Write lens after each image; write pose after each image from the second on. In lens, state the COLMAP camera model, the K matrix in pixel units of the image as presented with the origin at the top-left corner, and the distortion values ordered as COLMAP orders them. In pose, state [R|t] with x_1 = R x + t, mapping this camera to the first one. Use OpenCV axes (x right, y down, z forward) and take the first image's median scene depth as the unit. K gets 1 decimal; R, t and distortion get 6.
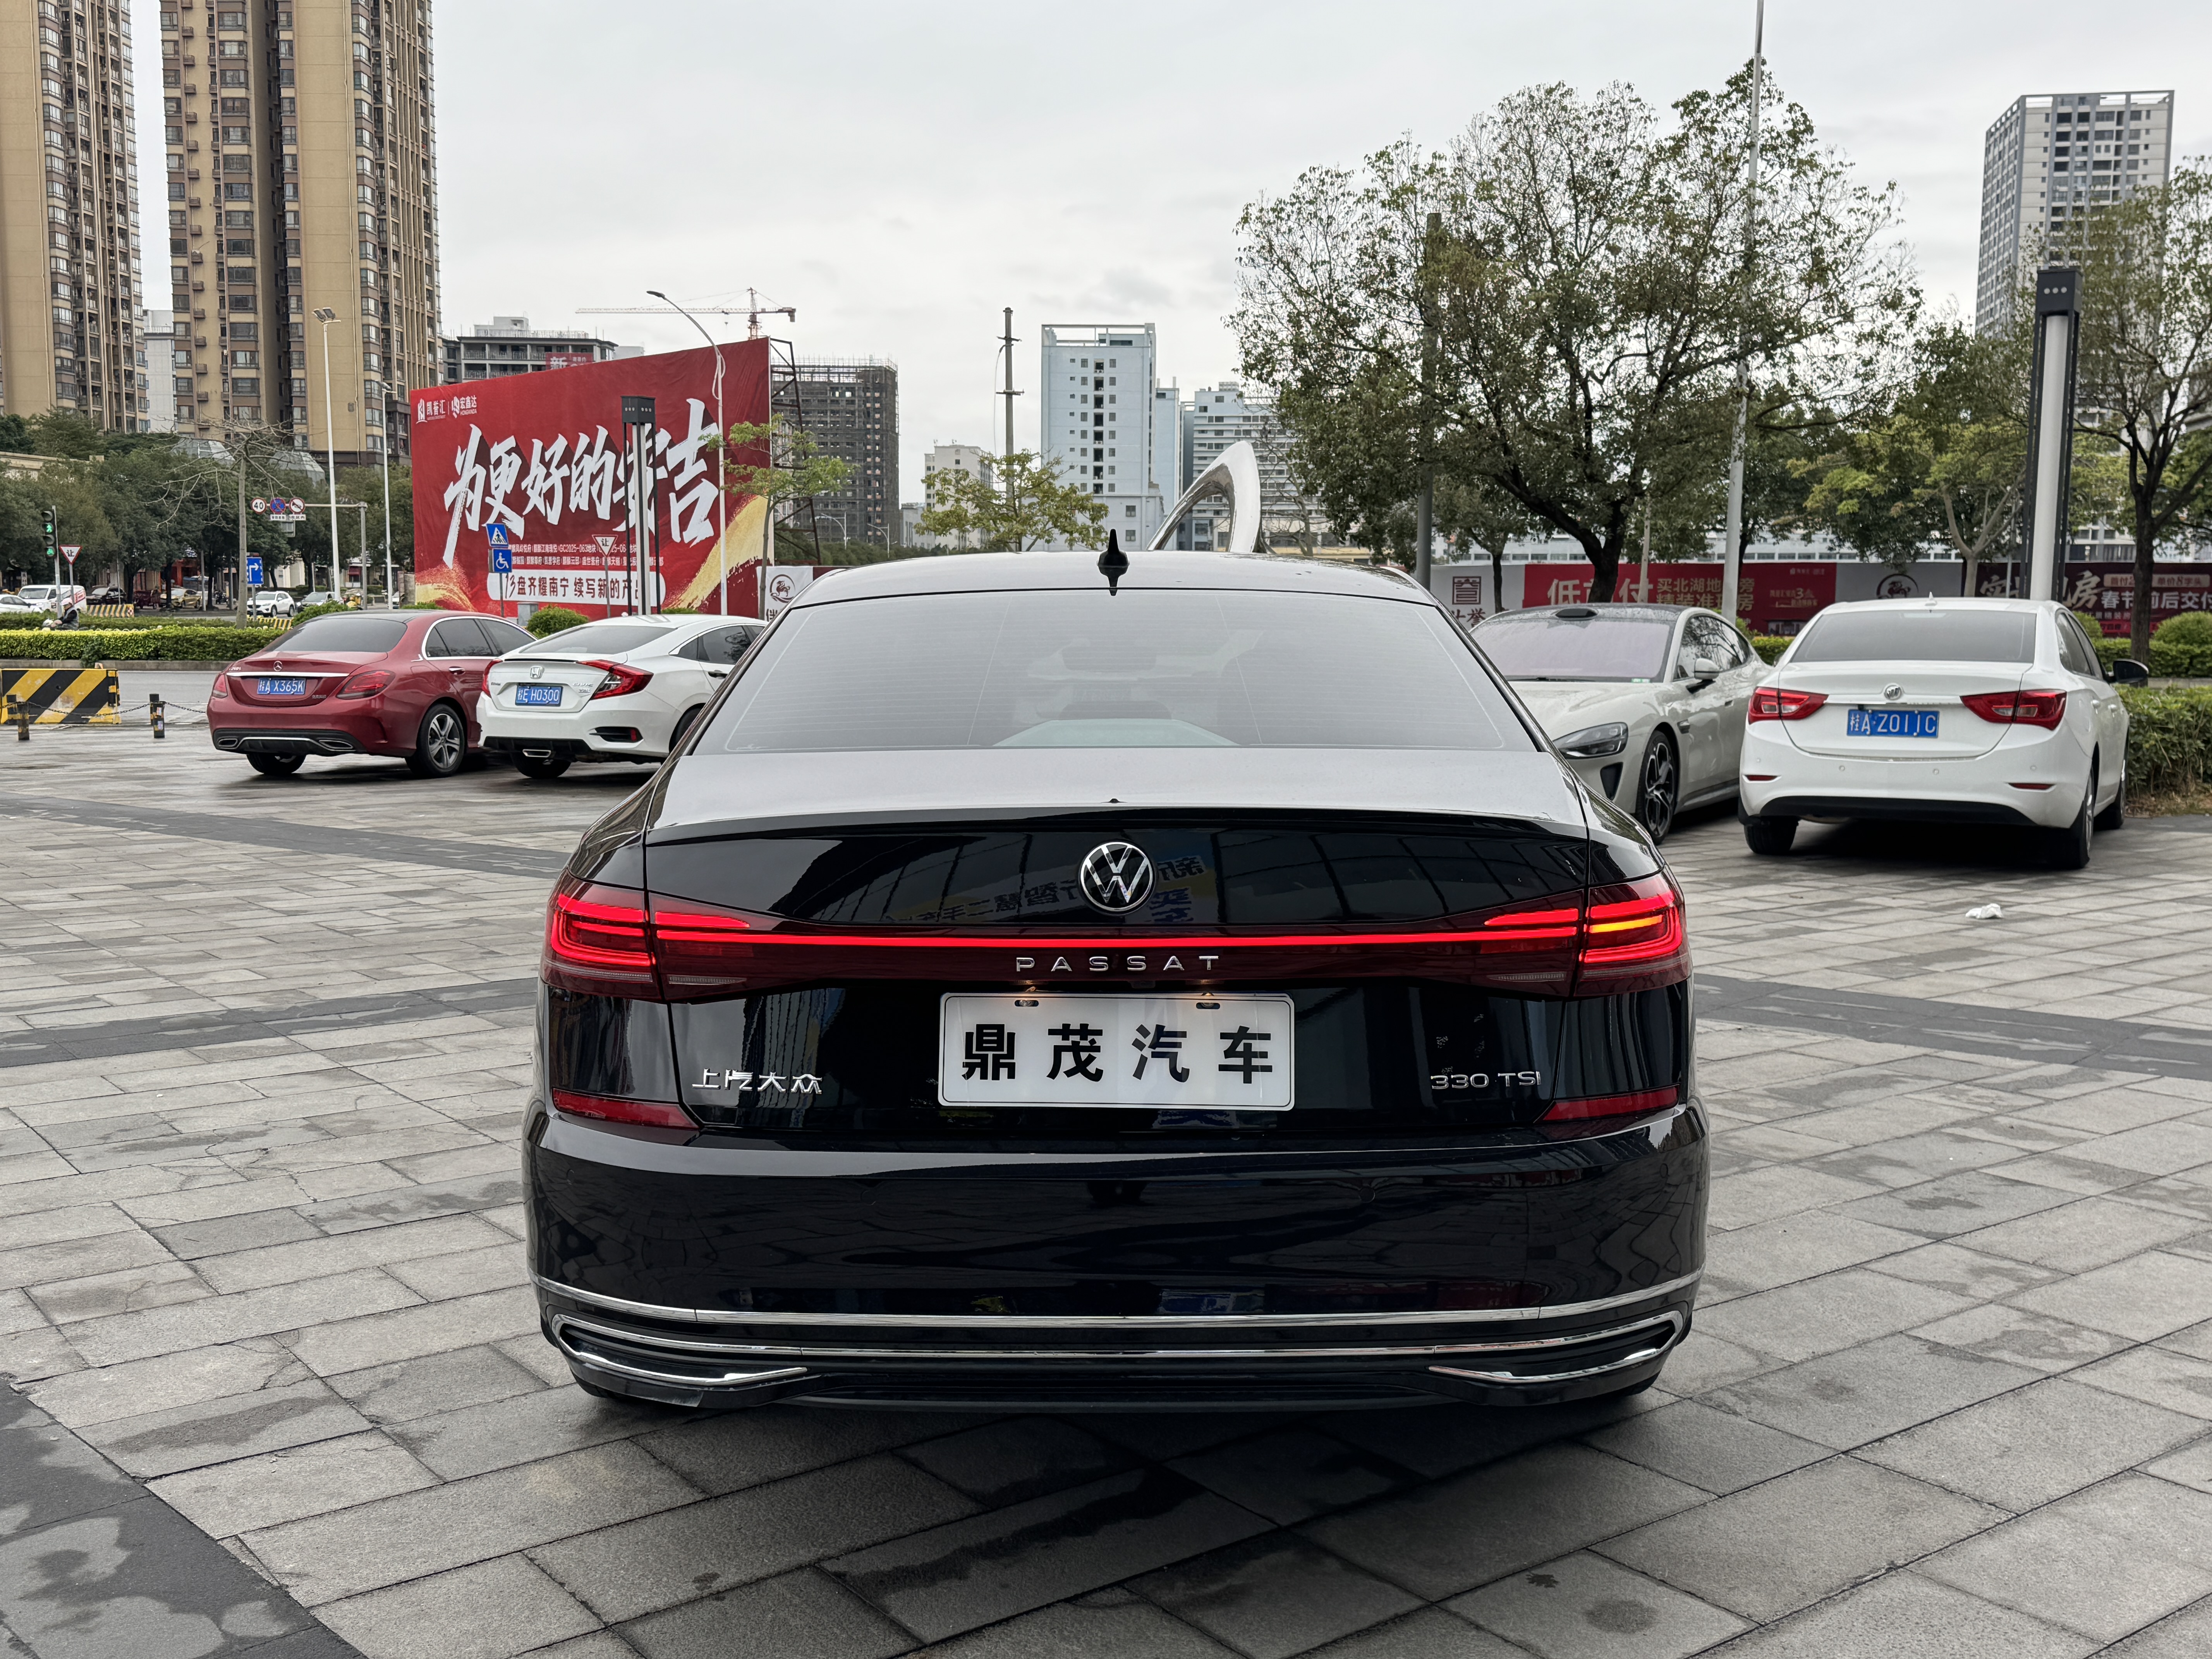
lens RADIAL K [[2158.9, 0, 1116.8], [0, 2158.9, 833.0], [0, 0, 1]] dist [0.165395, -0.318523]
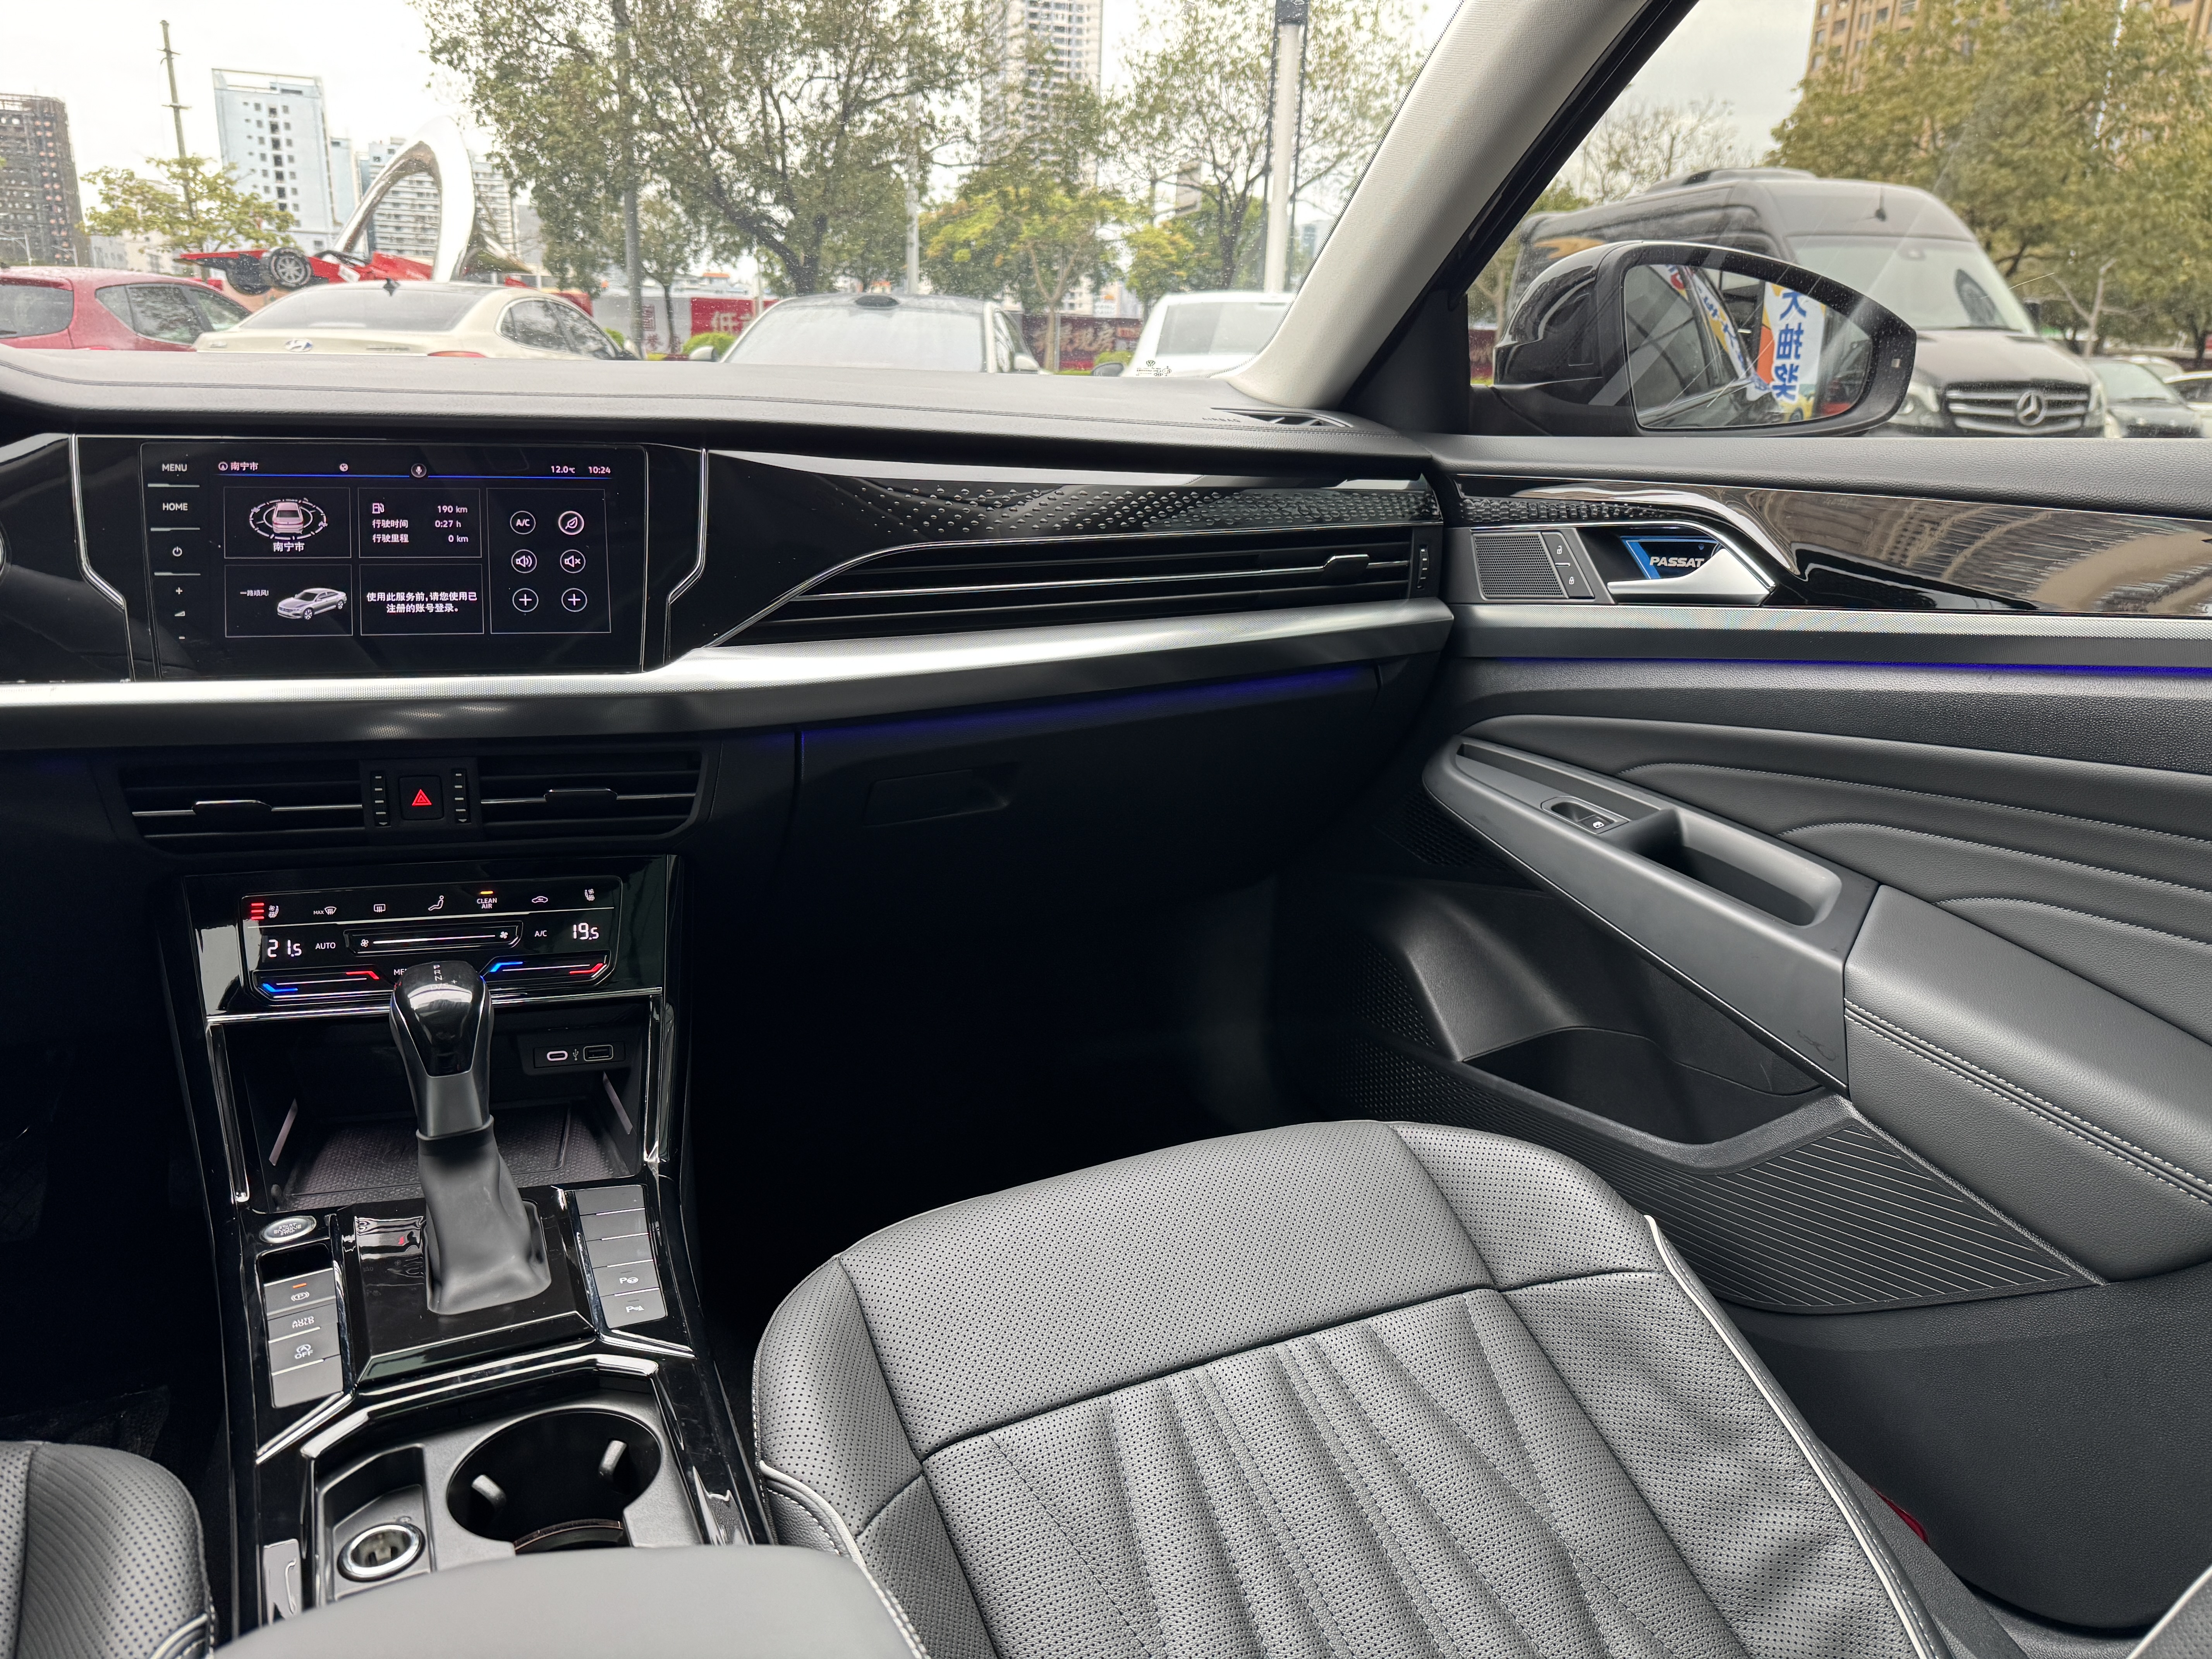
lens RADIAL K [[1566.4, 0, 1119.3], [0, 1566.4, 836.7], [0, 0, 1]] dist [0.004787, -0.011648]
pose [[0.898098, -0.106107, 0.426804, -0.001738], [0.019304, 0.979035, 0.202777, -0.009480], [-0.439372, -0.173874, 0.881317, 0.270226]]
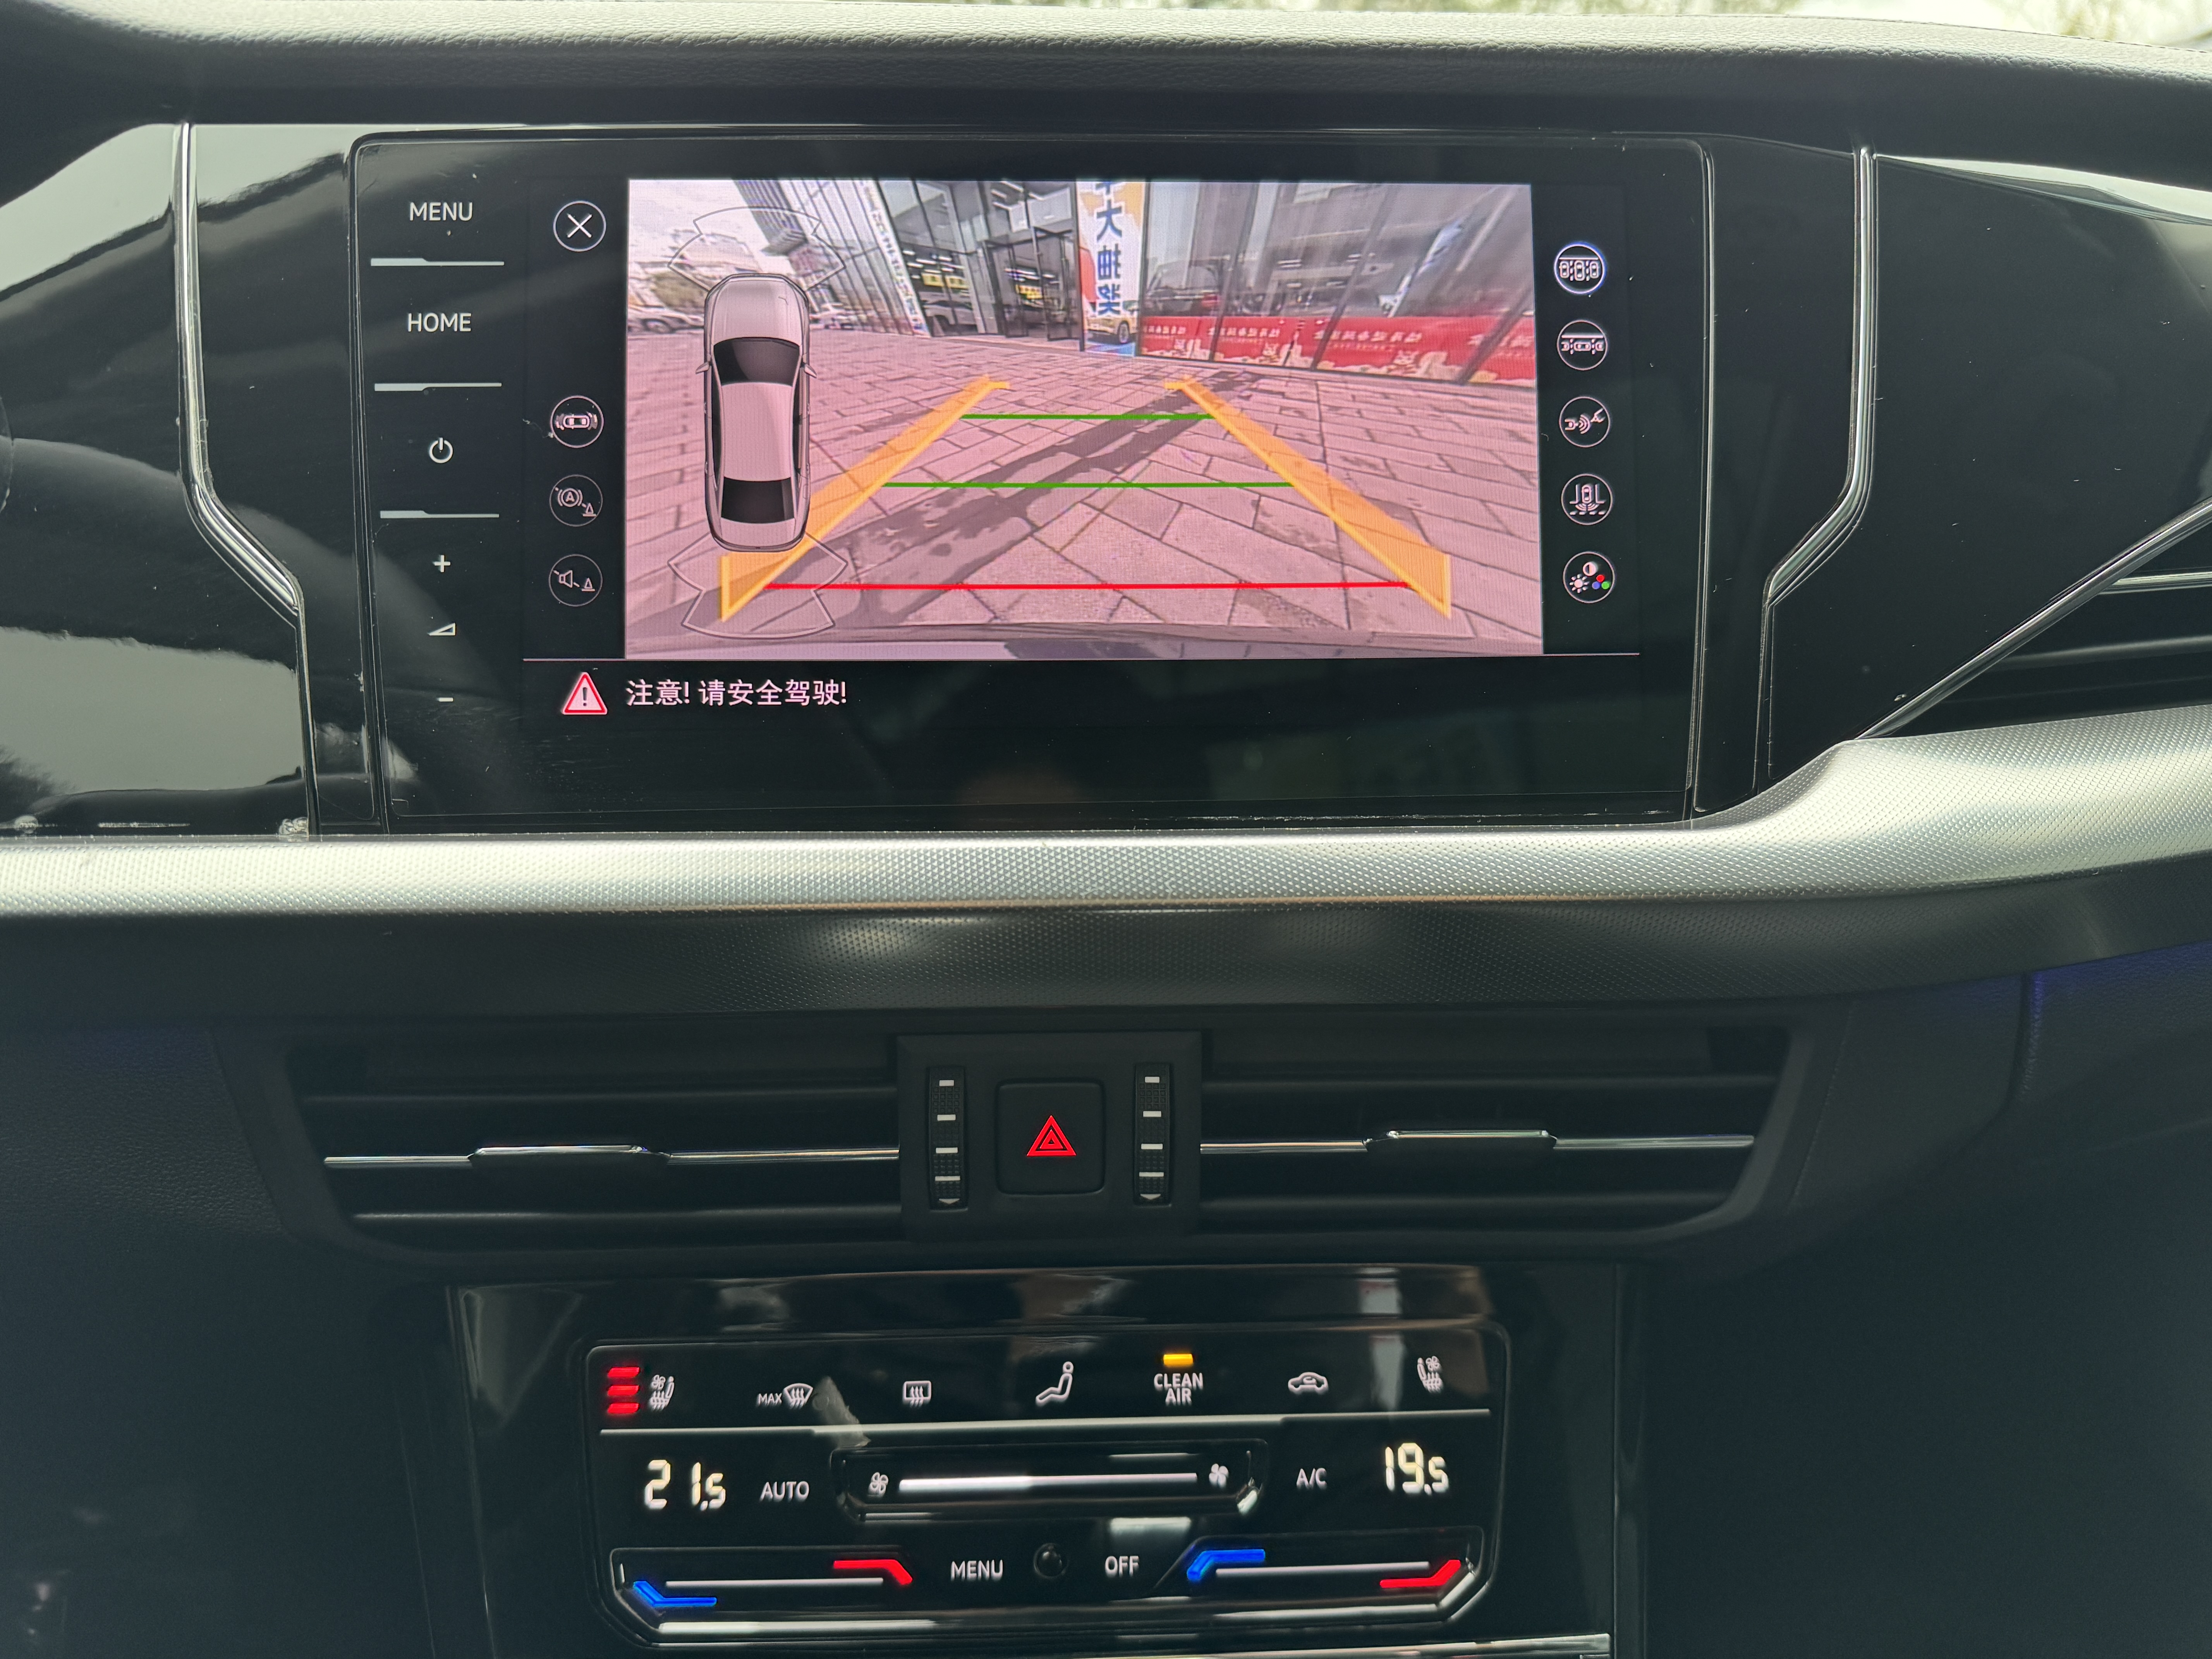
lens RADIAL K [[1538.1, 0, 1105.4], [0, 1538.1, 831.3], [0, 0, 1]] dist [0.134397, -0.250100]
pose [[0.966143, -0.079756, 0.245371, -0.003749], [0.026052, 0.976318, 0.214768, -0.008376], [-0.256690, -0.201104, 0.945340, 0.306741]]
